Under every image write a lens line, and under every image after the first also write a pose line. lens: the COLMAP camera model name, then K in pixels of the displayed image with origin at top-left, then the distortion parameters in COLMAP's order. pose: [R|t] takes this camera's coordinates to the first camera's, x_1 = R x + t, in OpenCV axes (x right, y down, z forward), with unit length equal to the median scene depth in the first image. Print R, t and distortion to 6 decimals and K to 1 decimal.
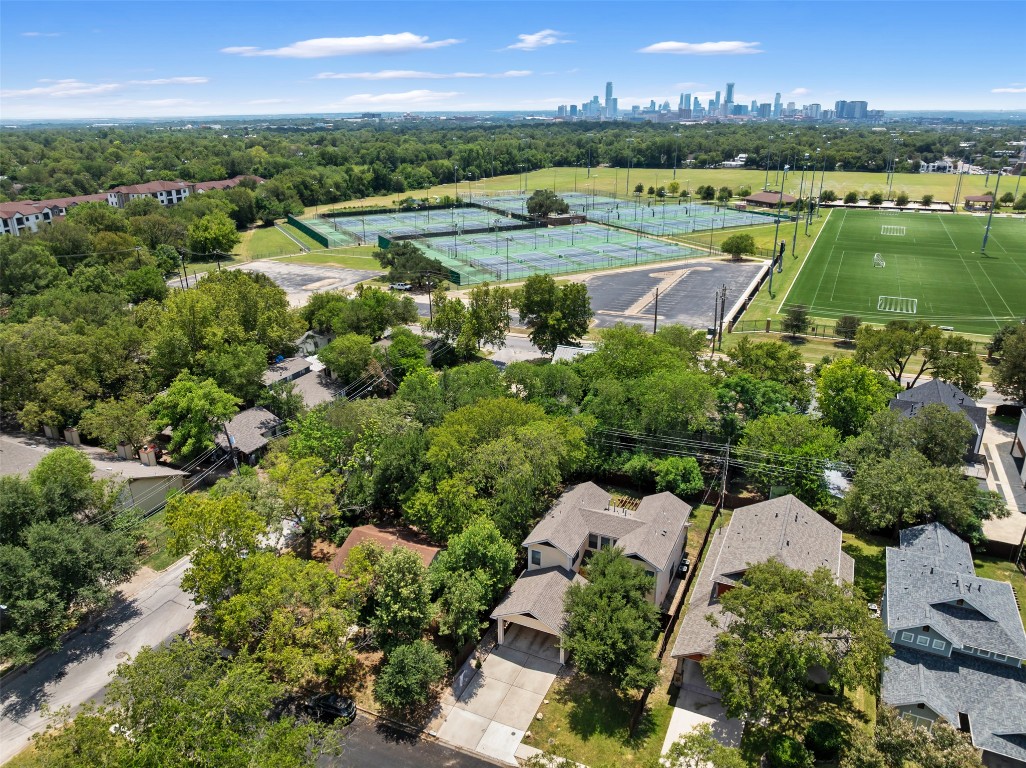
lens RADIAL K [[726.7, 0, 513.1], [0, 726.7, 379.1], [0, 0, 1]] dist [-0.043573, 0.009473]
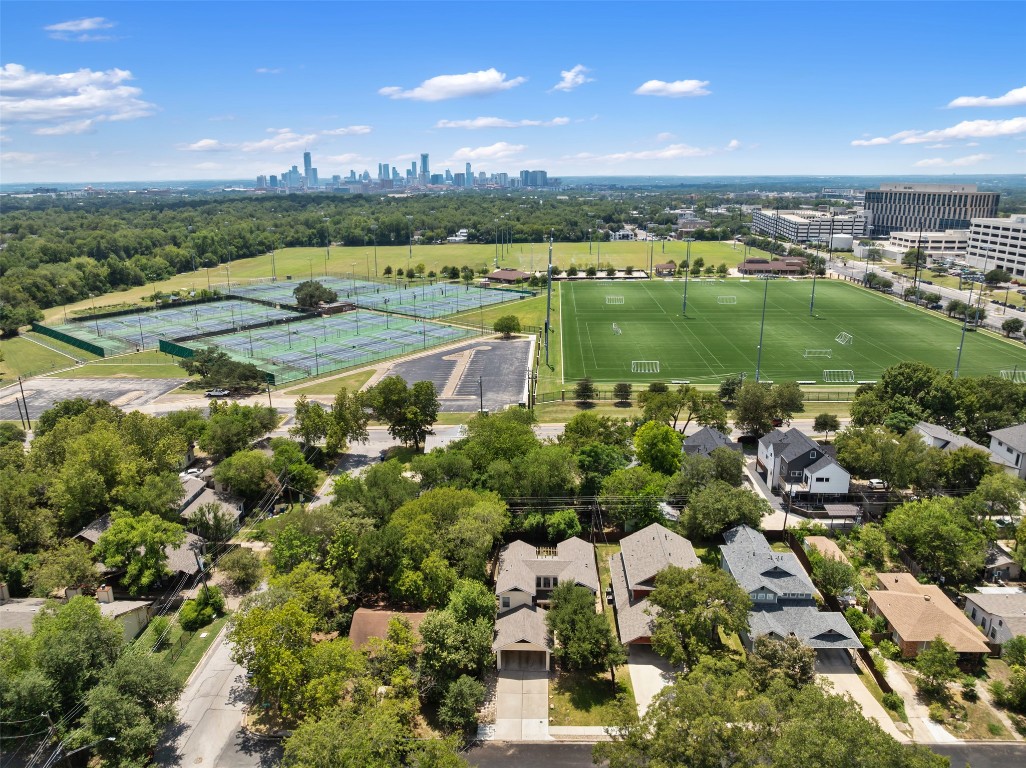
lens RADIAL K [[726.7, 0, 512.6], [0, 726.7, 385.9], [0, 0, 1]] dist [-0.043573, 0.009473]
pose [[0.922467, -0.106634, 0.371058, -0.147933], [0.133894, 0.989812, -0.048415, -0.031075], [-0.362115, 0.094344, 0.927347, -0.107340]]
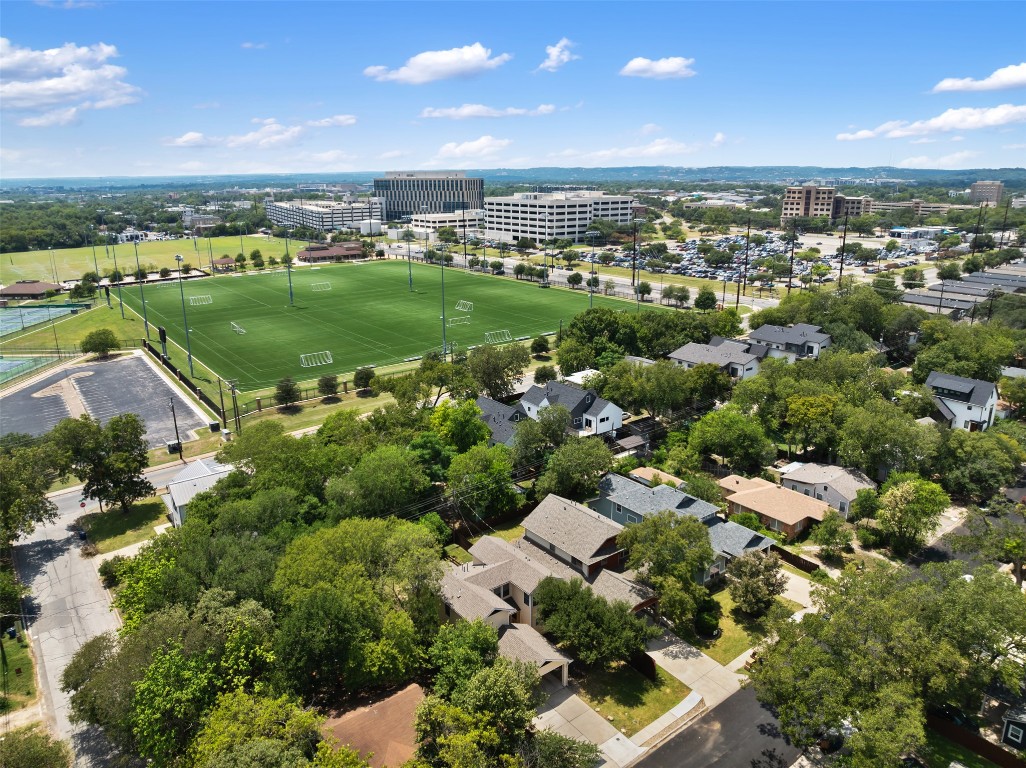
lens RADIAL K [[726.7, 0, 516.7], [0, 726.7, 383.6], [0, 0, 1]] dist [-0.043573, 0.009473]
pose [[0.451669, -0.246667, 0.857409, -0.278951], [0.313093, 0.943725, 0.106567, -0.073471], [-0.835445, 0.220316, 0.503480, 0.116021]]
